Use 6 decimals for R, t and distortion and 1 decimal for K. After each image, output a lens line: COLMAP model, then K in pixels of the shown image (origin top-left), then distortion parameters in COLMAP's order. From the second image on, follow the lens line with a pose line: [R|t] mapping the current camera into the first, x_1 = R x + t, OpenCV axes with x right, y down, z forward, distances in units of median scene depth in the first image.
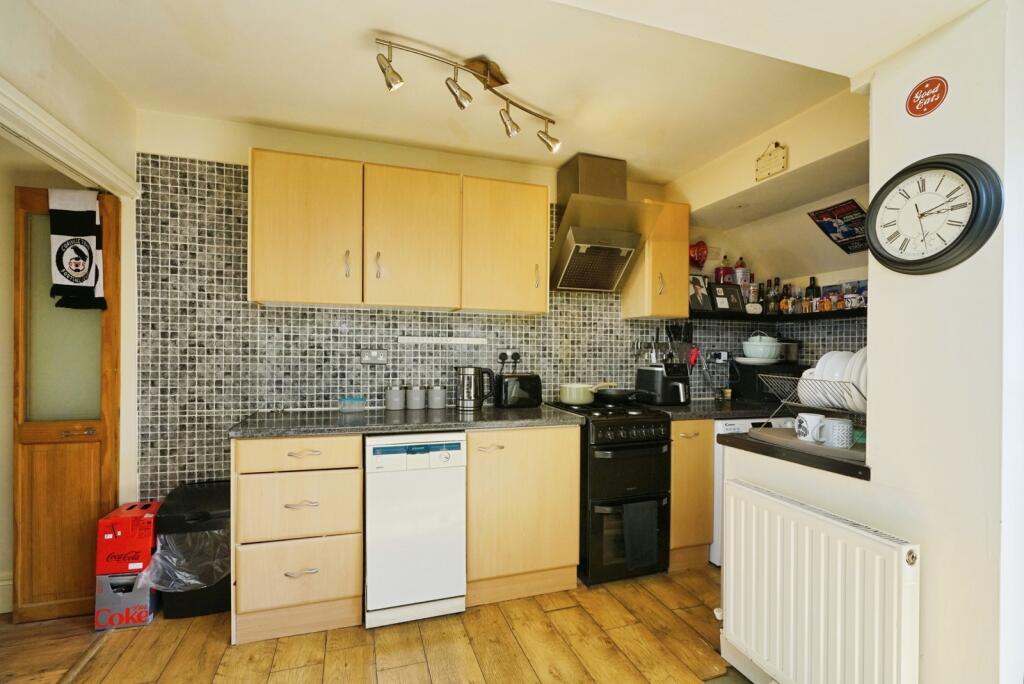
lens RADIAL K [[462.2, 0, 504.1], [0, 462.2, 350.1], [0, 0, 1]] dist [0.000031, 0.000632]
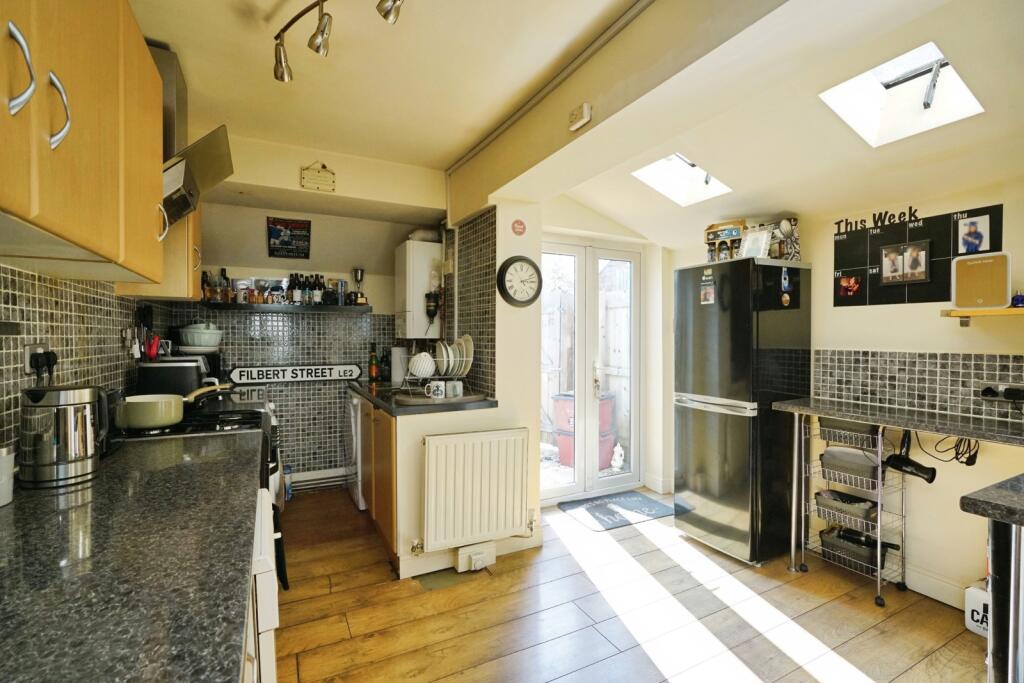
lens RADIAL K [[462.2, 0, 506.9], [0, 462.2, 336.4], [0, 0, 1]] dist [0.000031, 0.000632]
pose [[-0.153730, -0.011445, 0.988047, -0.749091], [-0.005387, 0.999928, 0.010744, -0.026229], [-0.988098, -0.003671, -0.153780, 0.809691]]
